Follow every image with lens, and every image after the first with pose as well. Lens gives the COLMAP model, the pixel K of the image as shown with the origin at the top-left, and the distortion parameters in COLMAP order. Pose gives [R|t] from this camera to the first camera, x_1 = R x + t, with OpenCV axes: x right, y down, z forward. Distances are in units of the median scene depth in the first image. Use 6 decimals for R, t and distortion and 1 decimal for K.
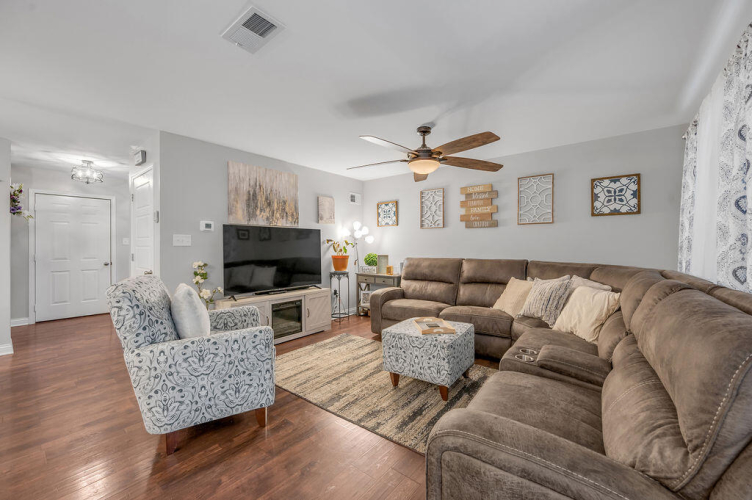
lens RADIAL K [[302.0, 0, 374.6], [0, 302.0, 245.1], [0, 0, 1]] dist [-0.002112, 0.000259]
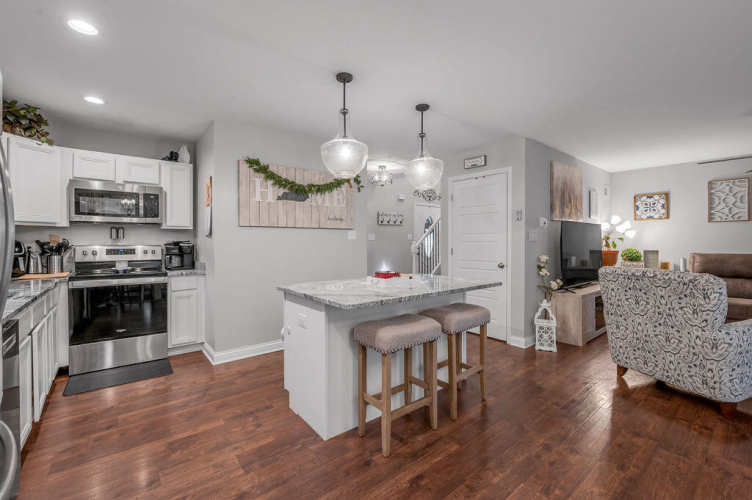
lens RADIAL K [[316.1, 0, 383.3], [0, 316.1, 235.3], [0, 0, 1]] dist [-0.000243, 0.000599]
pose [[0.978157, -0.002211, -0.207856, -0.696132], [0.000351, 0.999960, -0.008989, -0.006792], [0.207867, 0.008720, 0.978118, -0.167292]]
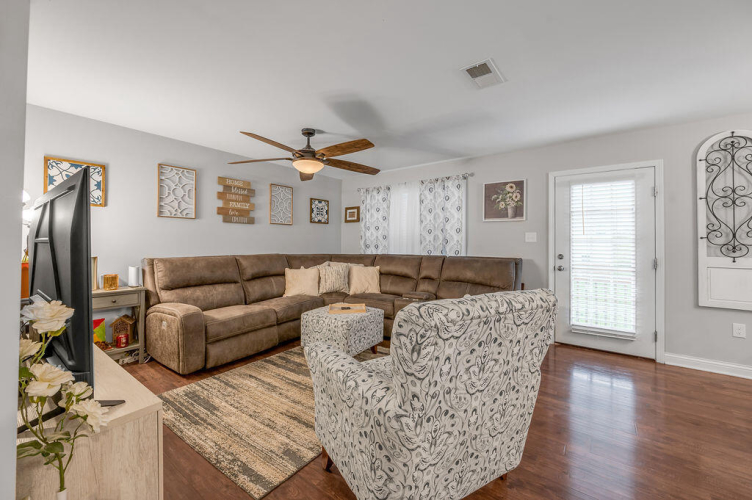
lens RADIAL K [[302.0, 0, 378.4], [0, 302.0, 239.6], [0, 0, 1]] dist [-0.002112, 0.000259]
pose [[-0.032061, 0.006435, 0.999465, -0.640057], [-0.016134, 0.999846, -0.006955, -0.004940], [-0.999356, -0.016348, -0.031952, 0.571460]]
